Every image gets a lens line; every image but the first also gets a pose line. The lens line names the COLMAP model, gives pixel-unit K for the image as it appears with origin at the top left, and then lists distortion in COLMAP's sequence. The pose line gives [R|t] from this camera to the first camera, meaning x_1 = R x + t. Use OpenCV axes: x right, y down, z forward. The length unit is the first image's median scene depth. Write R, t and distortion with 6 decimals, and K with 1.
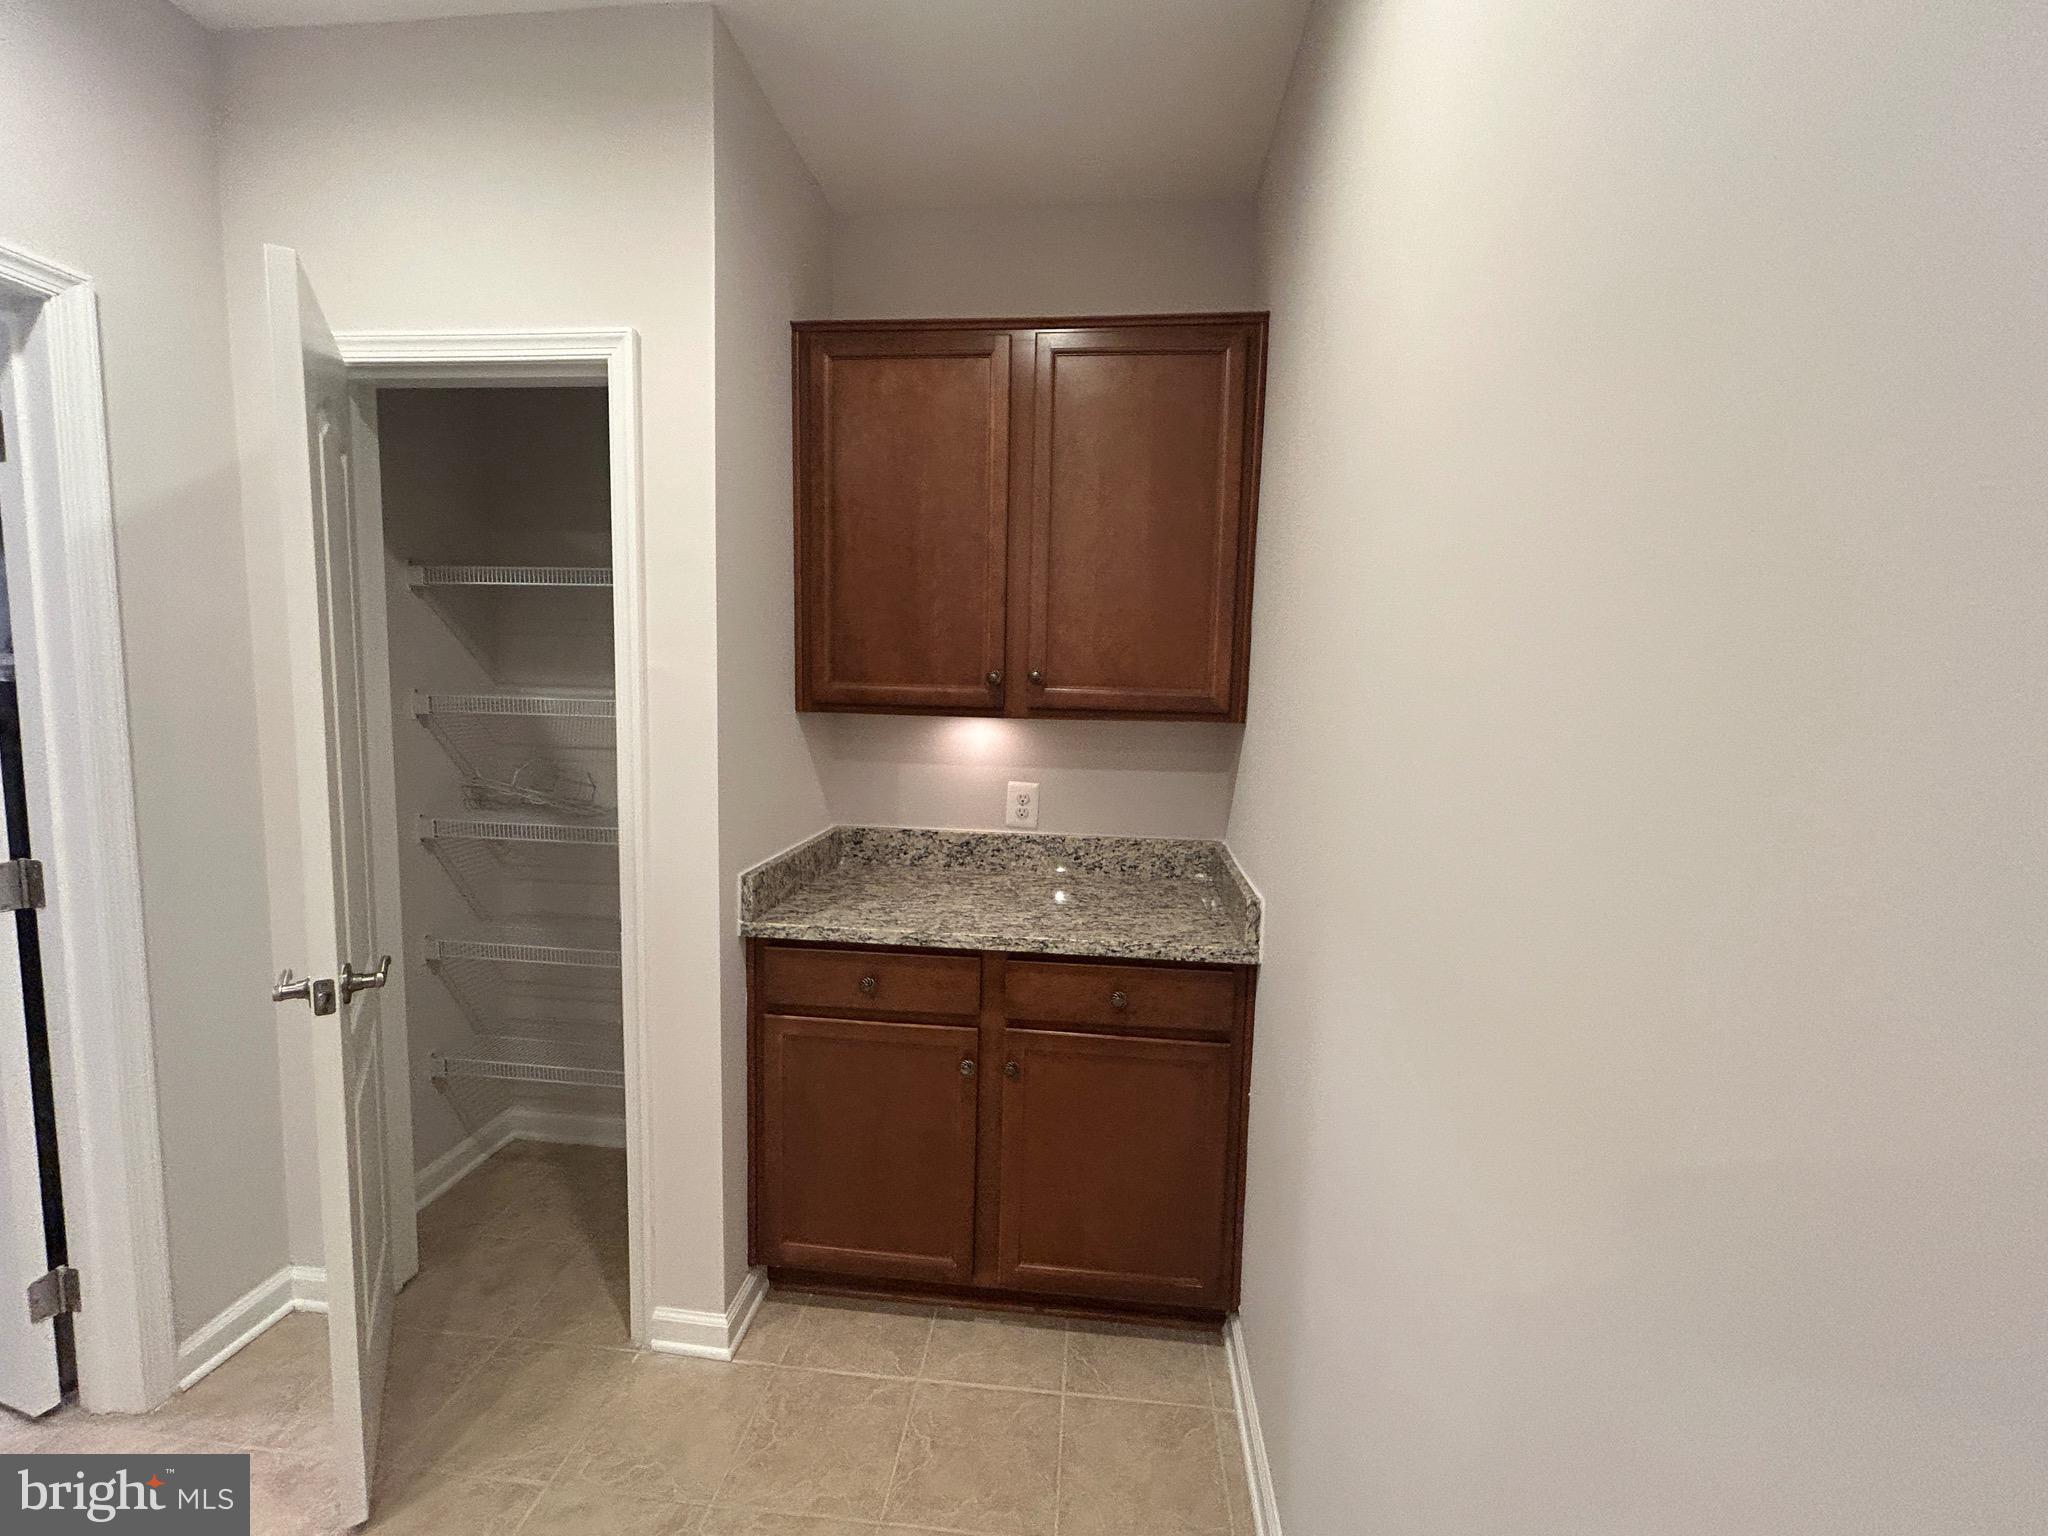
lens RADIAL K [[857.4, 0, 1017.9], [0, 857.4, 766.4], [0, 0, 1]] dist [-0.000893, 0.000080]
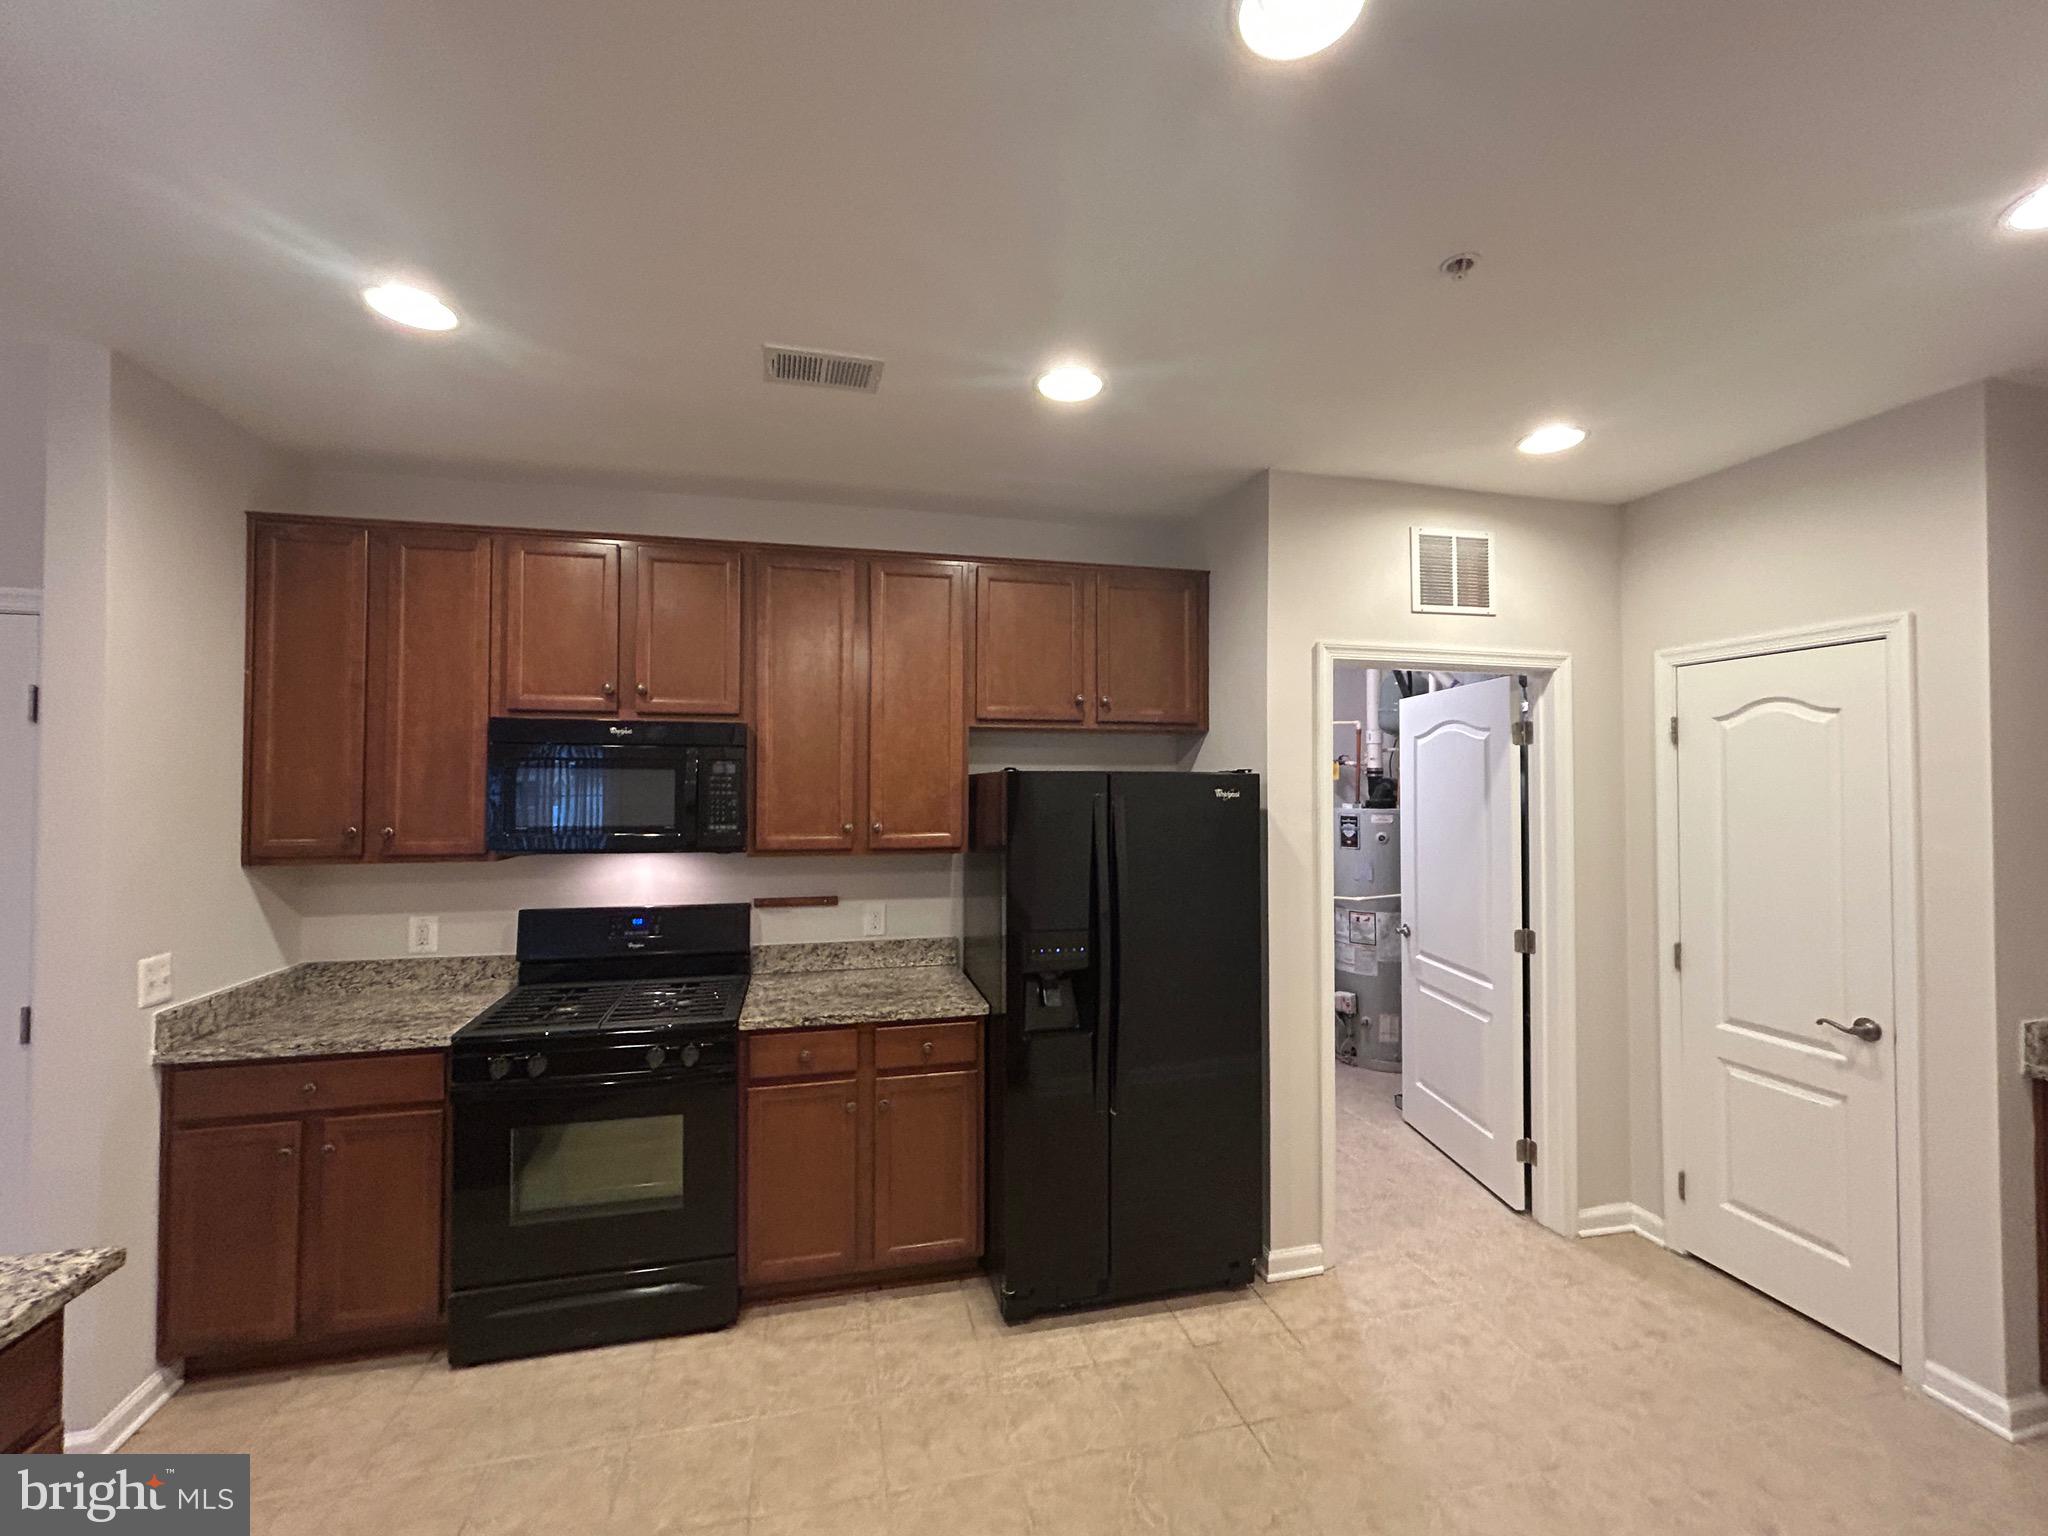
lens RADIAL K [[857.4, 0, 1024.6], [0, 857.4, 764.8], [0, 0, 1]] dist [-0.000893, 0.000080]
pose [[0.336241, -0.044562, -0.940721, 0.348491], [-0.086543, 0.993191, -0.077981, -0.017235], [0.937791, 0.107634, 0.330095, -0.743654]]
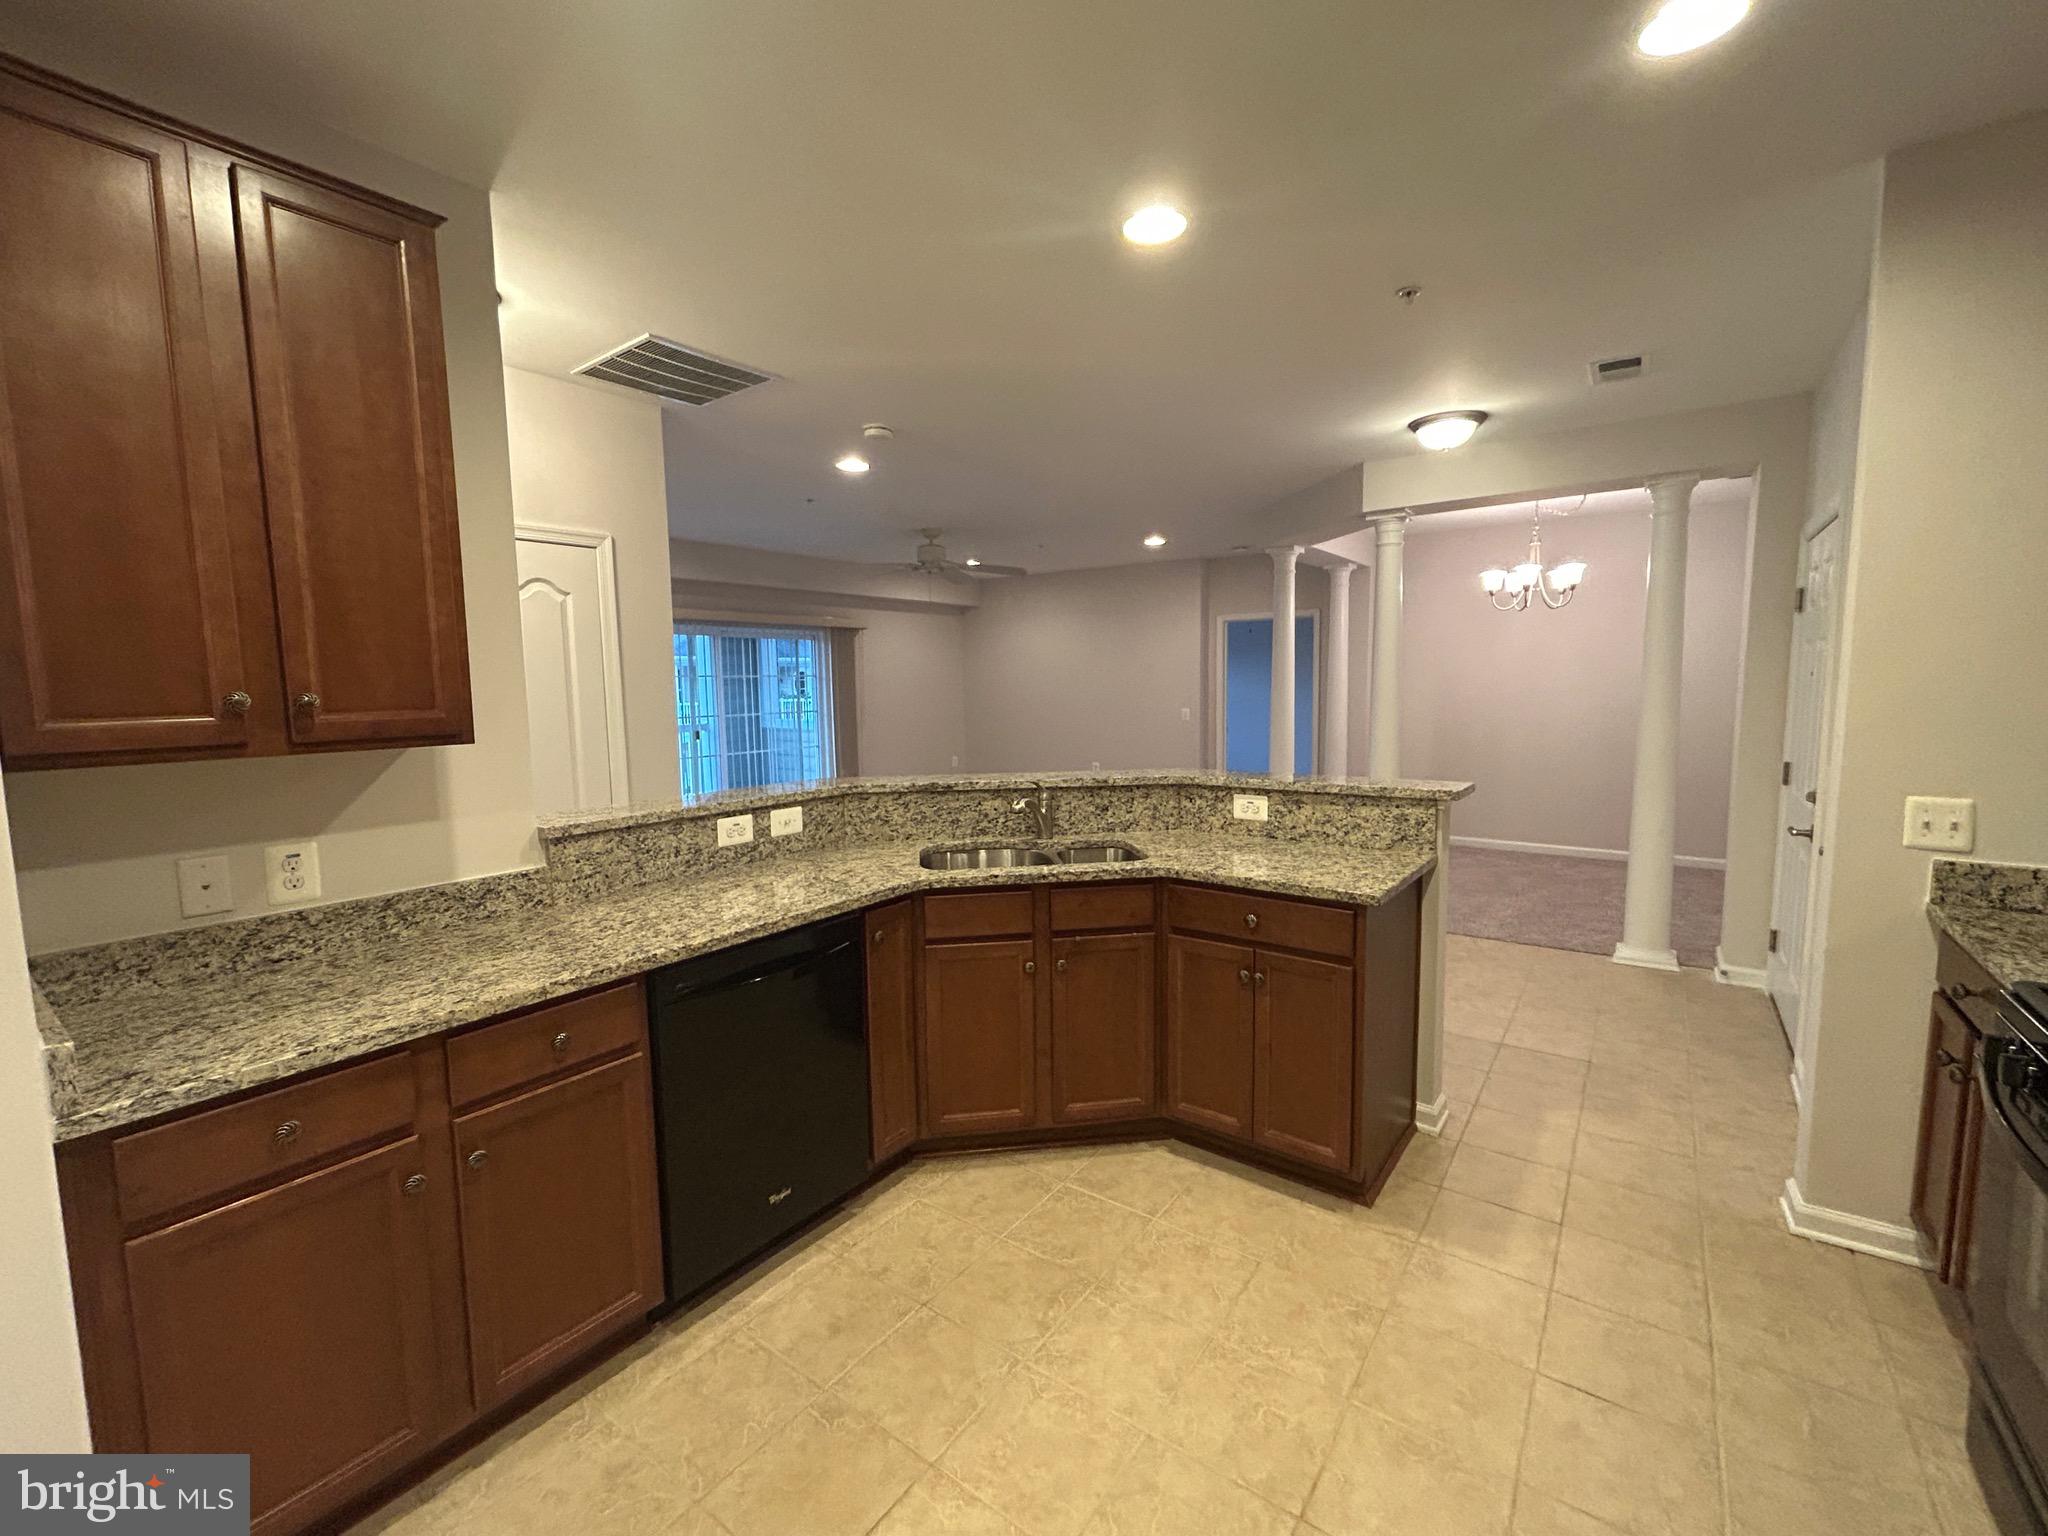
lens RADIAL K [[857.4, 0, 1018.2], [0, 857.4, 765.6], [0, 0, 1]] dist [-0.000893, 0.000080]
pose [[-0.860866, -0.063072, 0.504908, -0.743047], [0.043758, 0.979435, 0.196956, -0.047678], [-0.506947, 0.191646, -0.840403, 0.059343]]
